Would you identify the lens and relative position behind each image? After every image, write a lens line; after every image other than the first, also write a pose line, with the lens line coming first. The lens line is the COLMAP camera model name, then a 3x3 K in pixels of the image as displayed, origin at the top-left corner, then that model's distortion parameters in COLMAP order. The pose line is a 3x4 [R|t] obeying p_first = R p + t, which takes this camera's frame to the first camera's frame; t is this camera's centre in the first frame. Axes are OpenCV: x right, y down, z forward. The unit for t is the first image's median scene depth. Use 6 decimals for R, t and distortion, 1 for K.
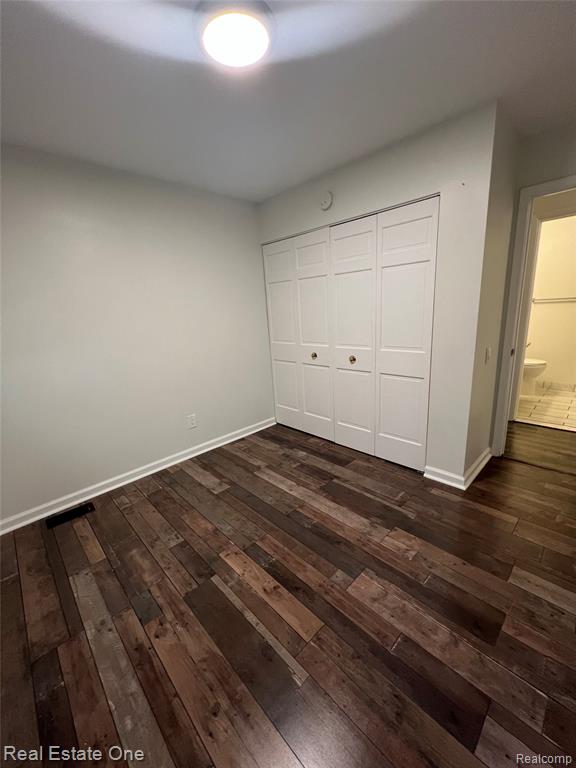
lens RADIAL K [[307.9, 0, 287.8], [0, 307.9, 383.5], [0, 0, 1]] dist [0.002342, 0.000631]
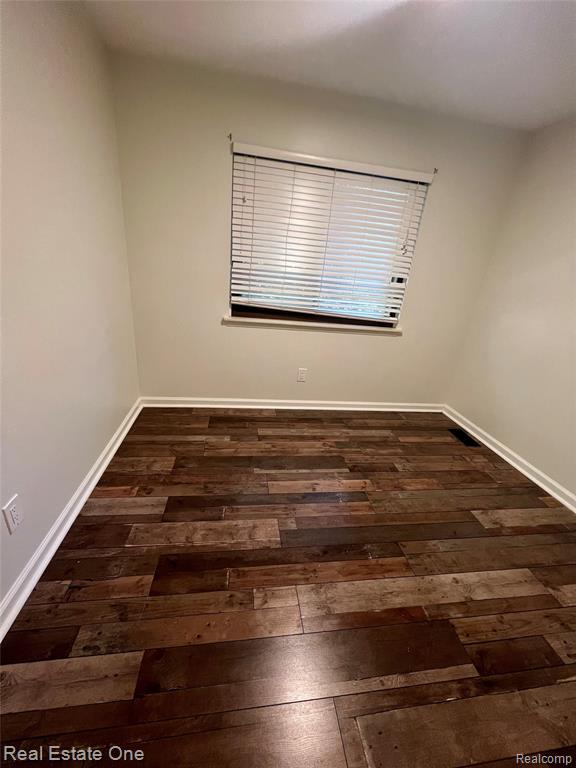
lens RADIAL K [[307.9, 0, 286.7], [0, 307.9, 385.0], [0, 0, 1]] dist [0.002342, 0.000631]
pose [[-0.585151, 0.311803, -0.748584, 0.765855], [-0.252909, 0.806910, 0.533791, -0.301354], [0.770477, 0.501672, -0.393306, 1.089037]]
